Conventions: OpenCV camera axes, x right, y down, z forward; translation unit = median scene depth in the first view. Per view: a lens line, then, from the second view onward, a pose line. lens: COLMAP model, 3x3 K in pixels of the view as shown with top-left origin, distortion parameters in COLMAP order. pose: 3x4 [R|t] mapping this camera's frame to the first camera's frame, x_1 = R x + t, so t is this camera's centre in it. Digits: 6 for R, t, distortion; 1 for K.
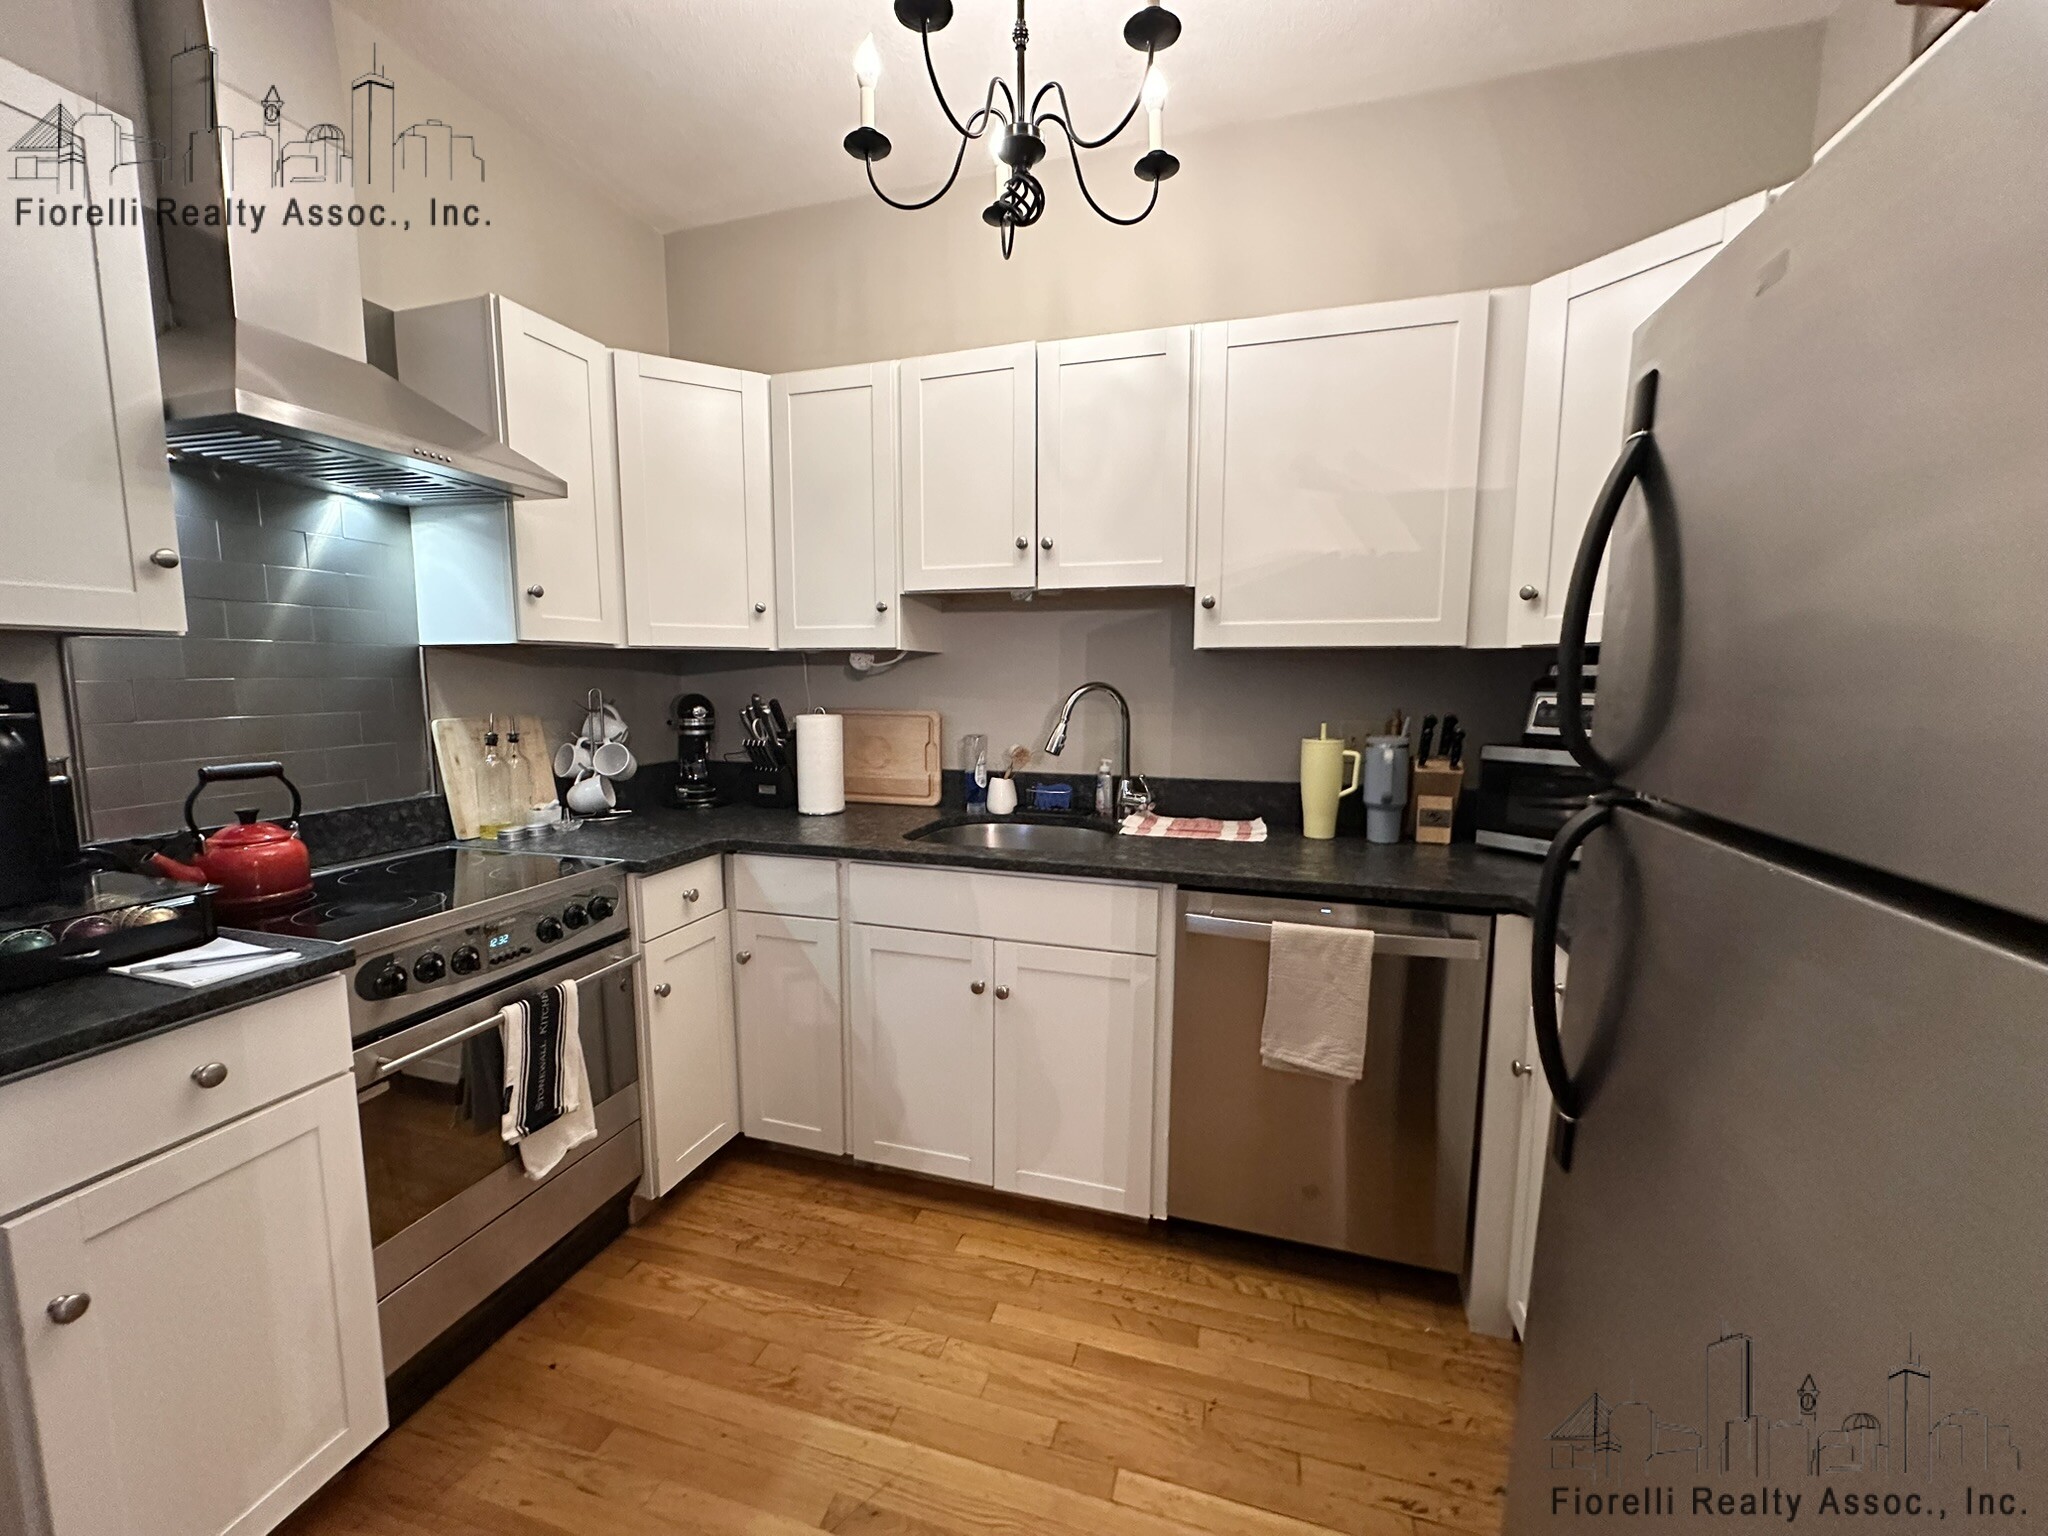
lens RADIAL K [[811.0, 0, 1027.1], [0, 811.0, 766.1], [0, 0, 1]] dist [-0.001296, 0.000485]
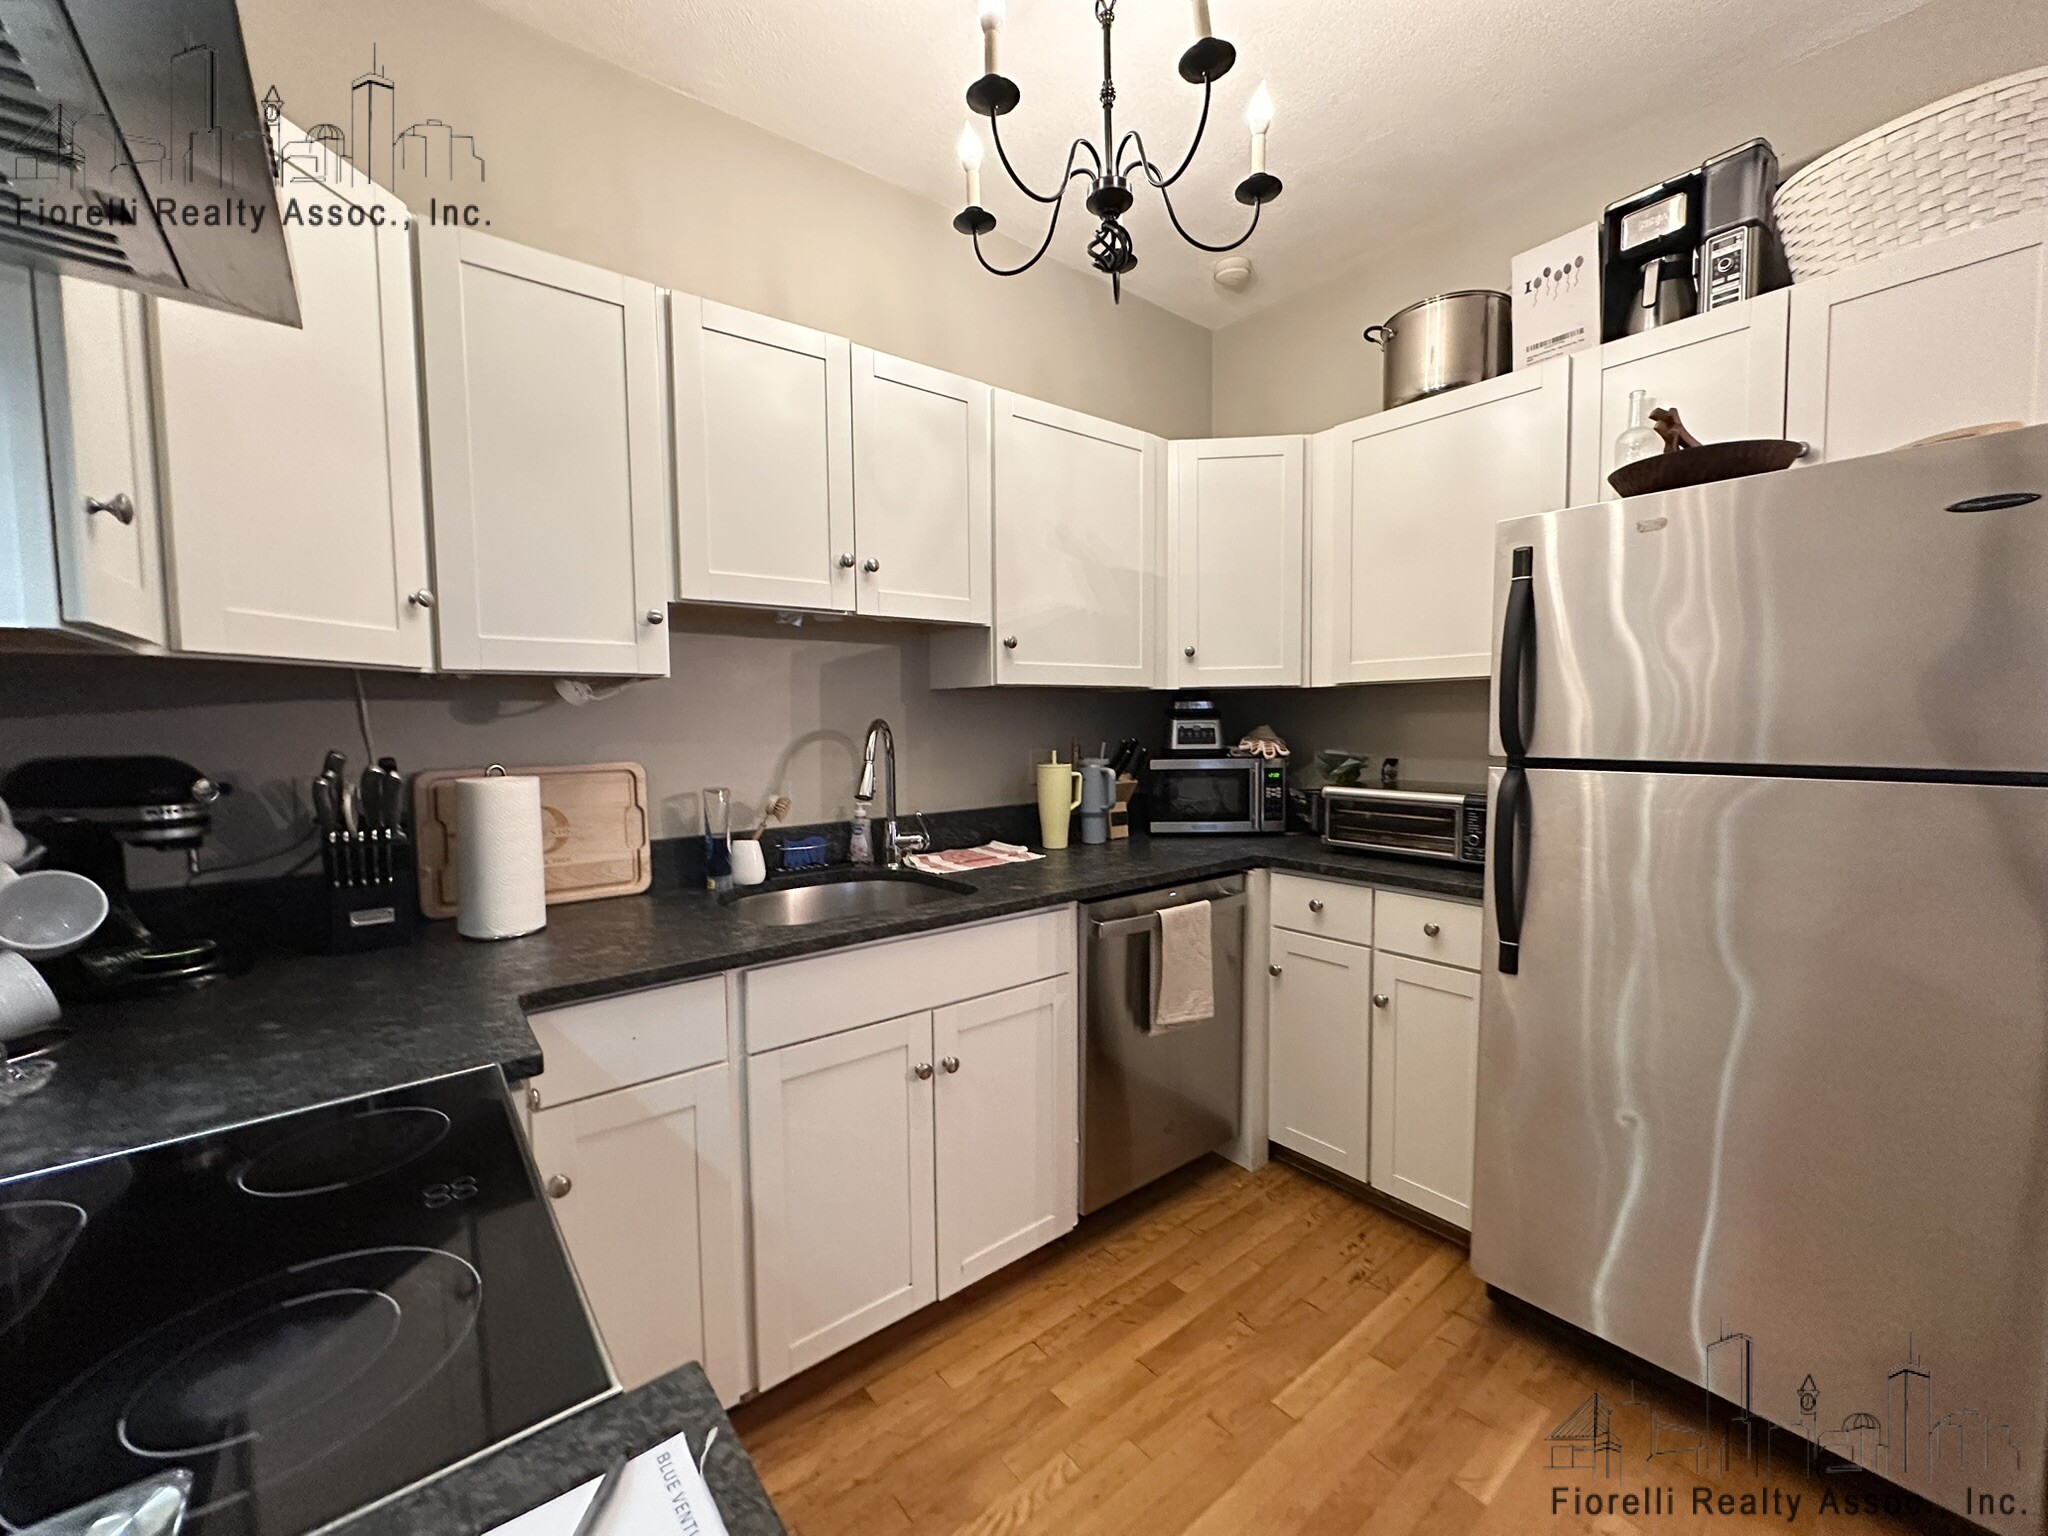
lens RADIAL K [[811.0, 0, 1028.2], [0, 811.0, 764.9], [0, 0, 1]] dist [-0.001296, 0.000485]
pose [[0.570541, -0.057171, 0.819277, -0.628265], [0.107527, 0.994187, -0.005505, -0.029467], [-0.814200, 0.091235, 0.573371, 0.359949]]
